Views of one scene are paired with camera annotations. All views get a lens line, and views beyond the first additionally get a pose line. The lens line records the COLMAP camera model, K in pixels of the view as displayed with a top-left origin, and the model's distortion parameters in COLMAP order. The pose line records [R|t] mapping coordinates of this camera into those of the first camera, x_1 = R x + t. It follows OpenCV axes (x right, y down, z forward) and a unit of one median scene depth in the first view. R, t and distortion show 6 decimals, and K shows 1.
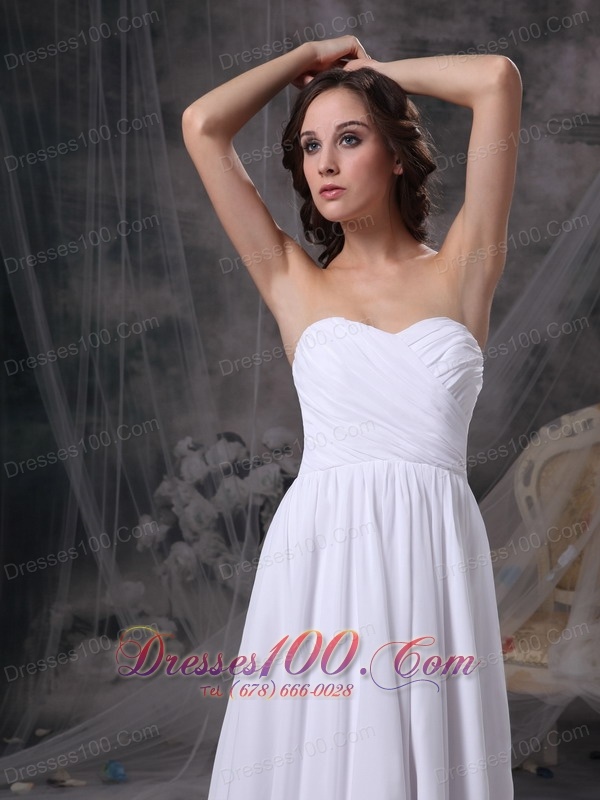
lens RADIAL K [[1664.9, 0, 296.9], [0, 1664.9, 425.8], [0, 0, 1]] dist [0.175004, 0.000000]
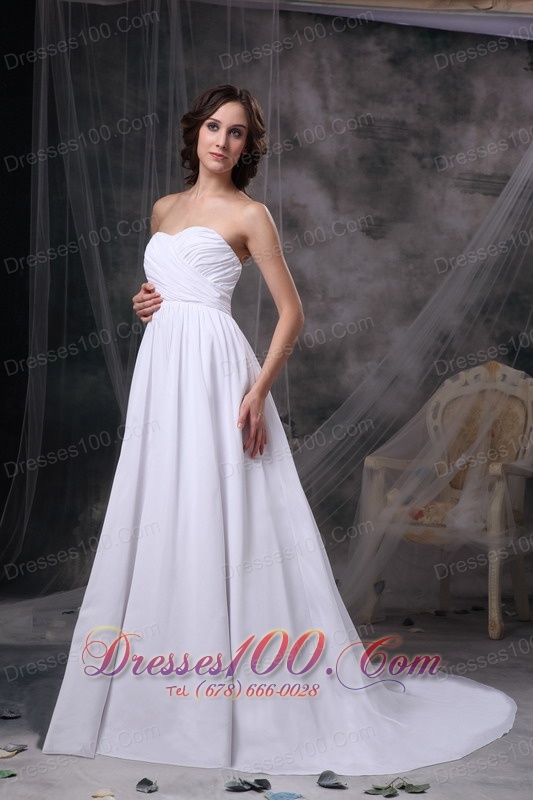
lens RADIAL K [[1594.9, 0, 269.4], [0, 1594.9, 399.4], [0, 0, 1]] dist [0.221490, 0.000000]
pose [[0.998684, 0.036688, 0.035825, -0.051056], [-0.034609, 0.997774, -0.057010, 0.090754], [-0.037837, 0.055695, 0.997731, -0.347108]]
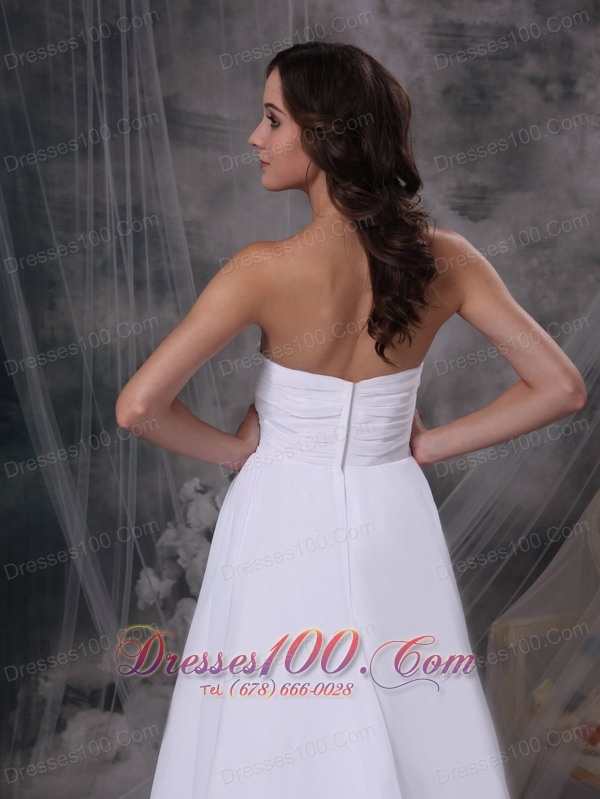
lens RADIAL K [[1558.7, 0, 277.4], [0, 1558.7, 429.8], [0, 0, 1]] dist [0.095800, 0.000000]
pose [[0.999936, -0.010845, 0.003305, -0.024815], [0.010891, 0.999839, -0.014235, -0.006328], [-0.003150, 0.014270, 0.999893, 0.183792]]
